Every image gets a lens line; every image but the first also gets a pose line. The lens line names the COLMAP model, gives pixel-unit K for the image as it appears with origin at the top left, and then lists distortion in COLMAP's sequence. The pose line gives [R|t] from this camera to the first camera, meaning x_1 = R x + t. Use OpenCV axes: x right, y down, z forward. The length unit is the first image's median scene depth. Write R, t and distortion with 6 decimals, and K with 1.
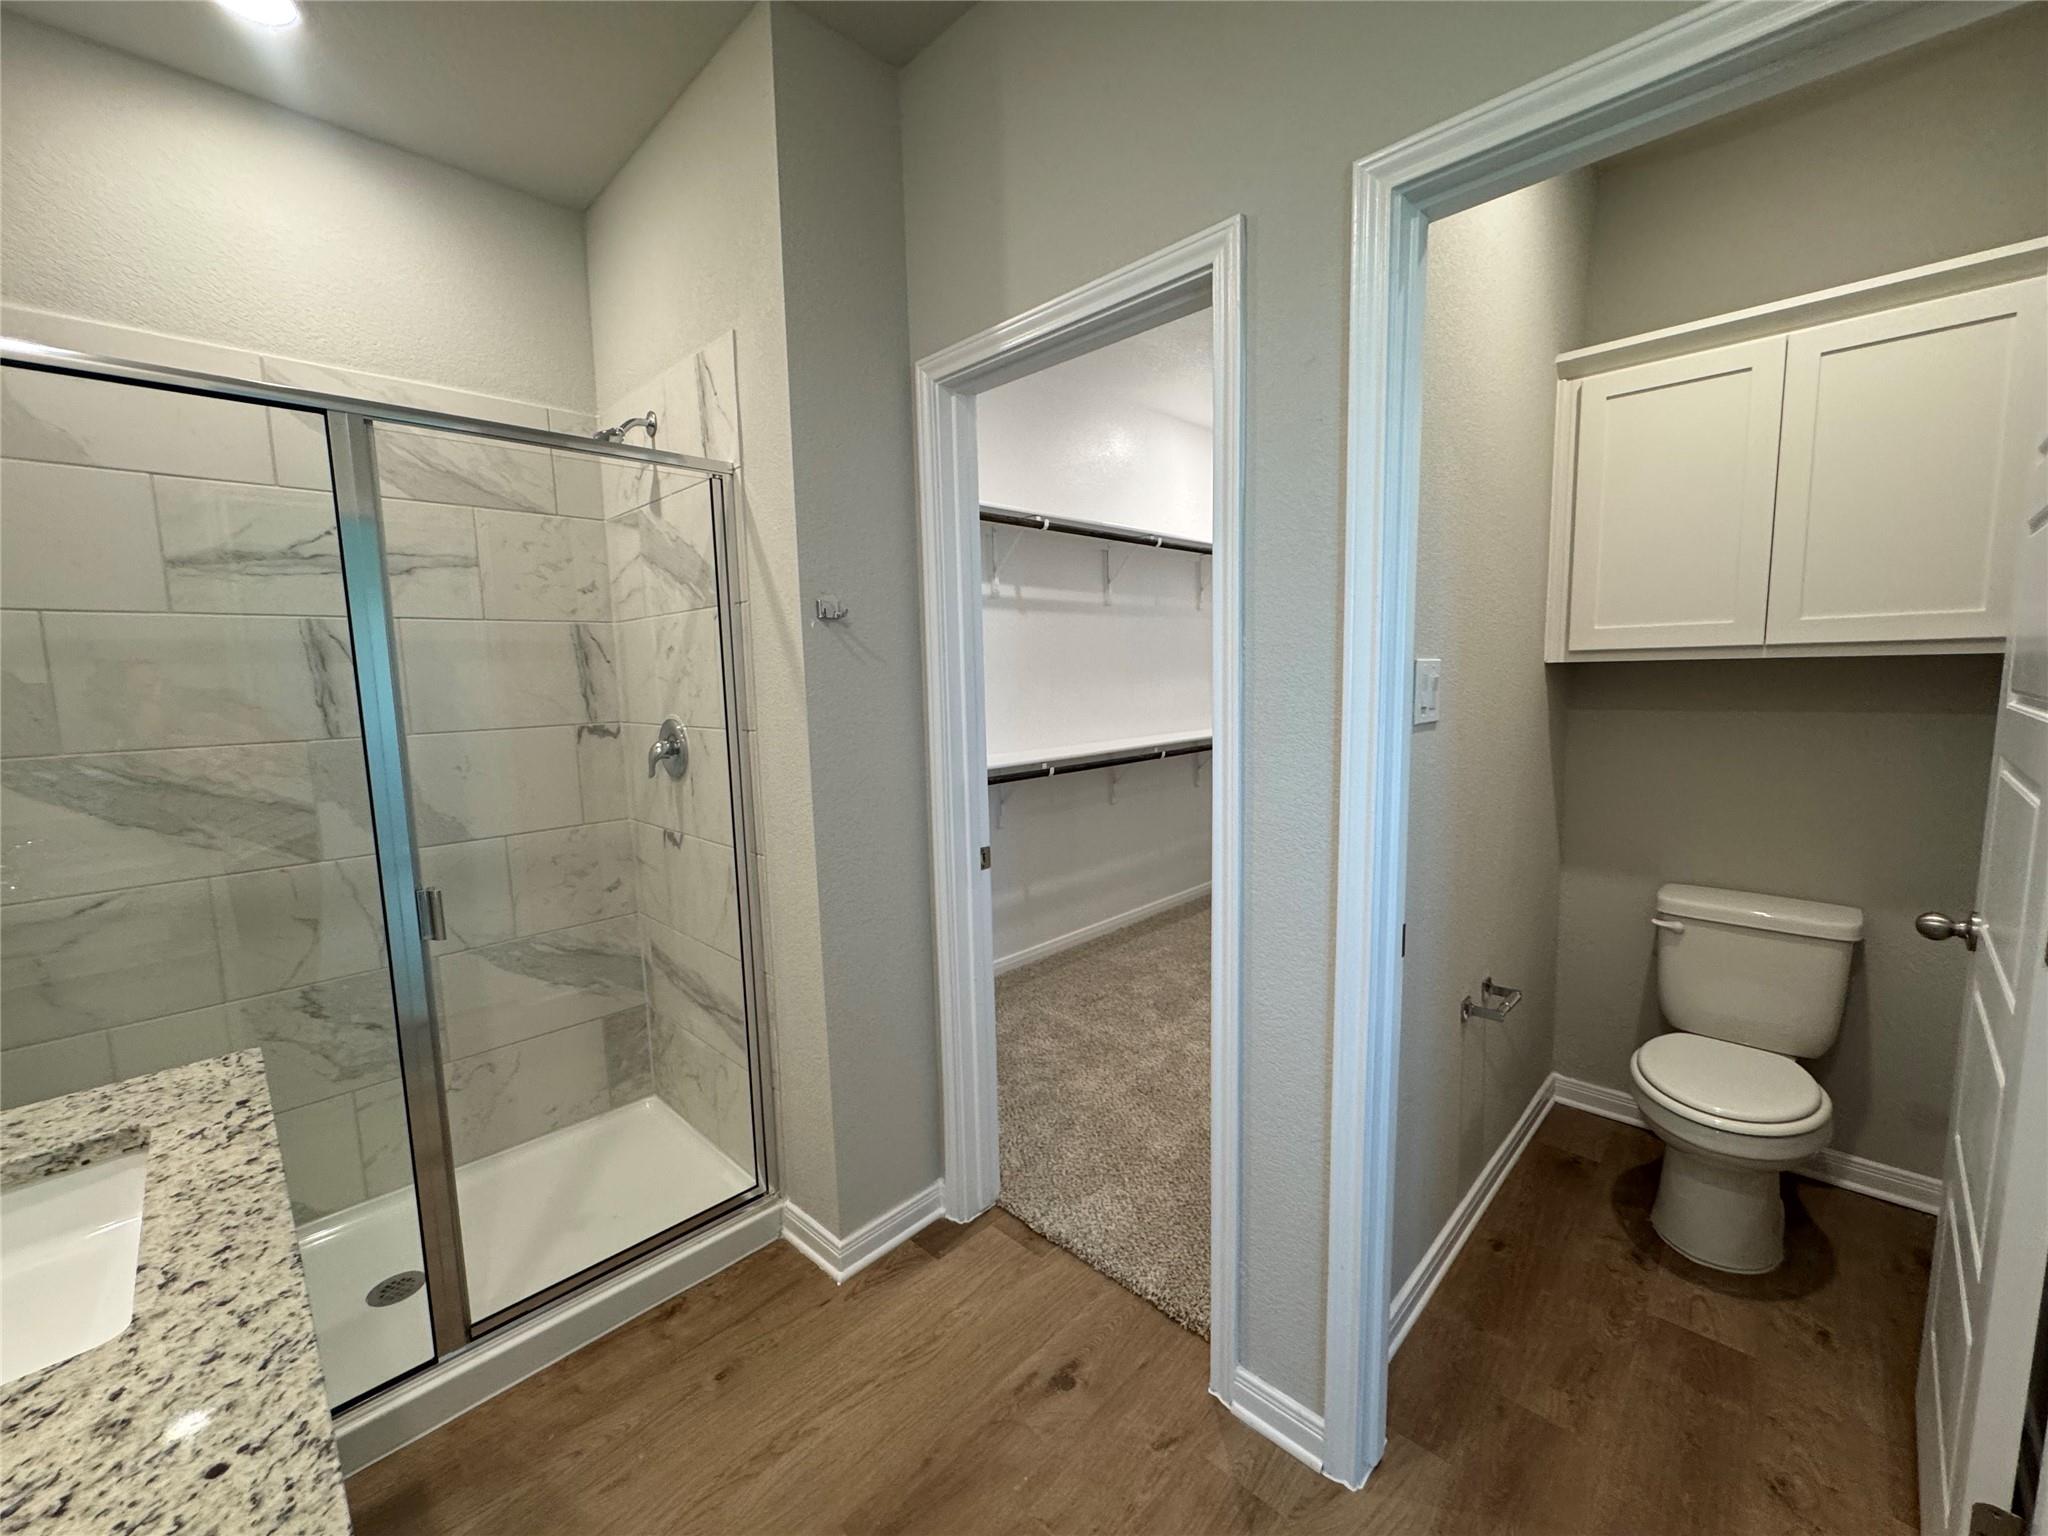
lens RADIAL K [[821.7, 0, 1022.2], [0, 821.7, 765.8], [0, 0, 1]] dist [-0.001016, -0.000025]
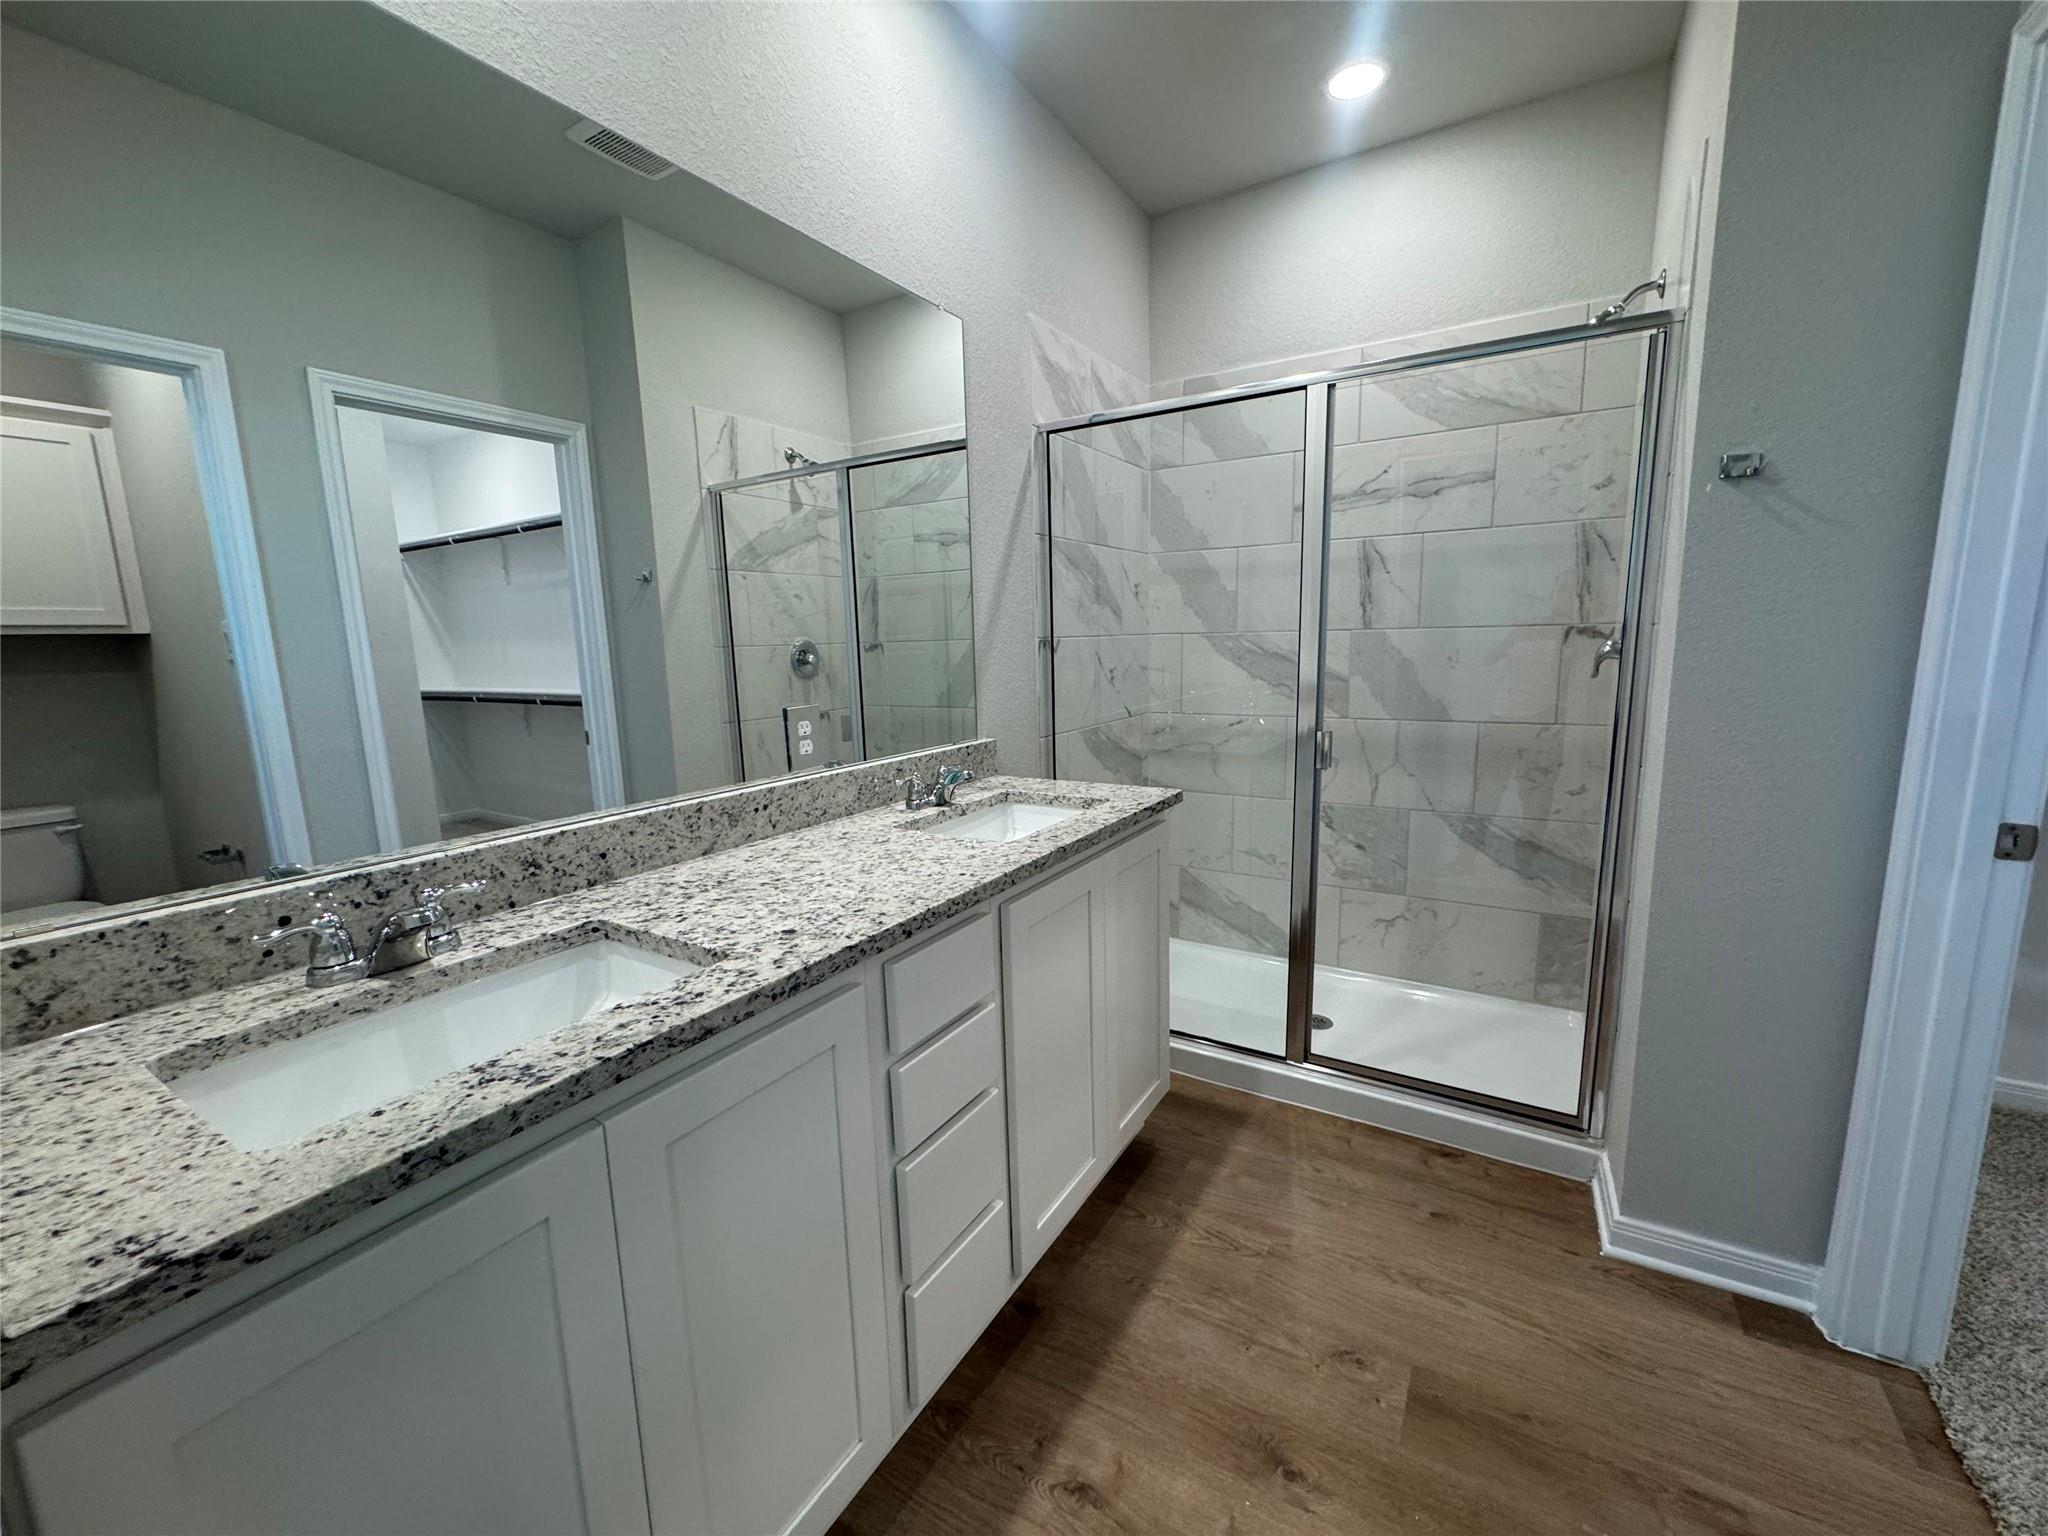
lens RADIAL K [[821.7, 0, 1022.2], [0, 821.7, 765.8], [0, 0, 1]] dist [-0.001016, -0.000025]
pose [[0.223629, 0.171665, -0.959438, 0.364426], [-0.091935, 0.983694, 0.154577, 0.030720], [0.970329, 0.053638, 0.235765, 0.143140]]
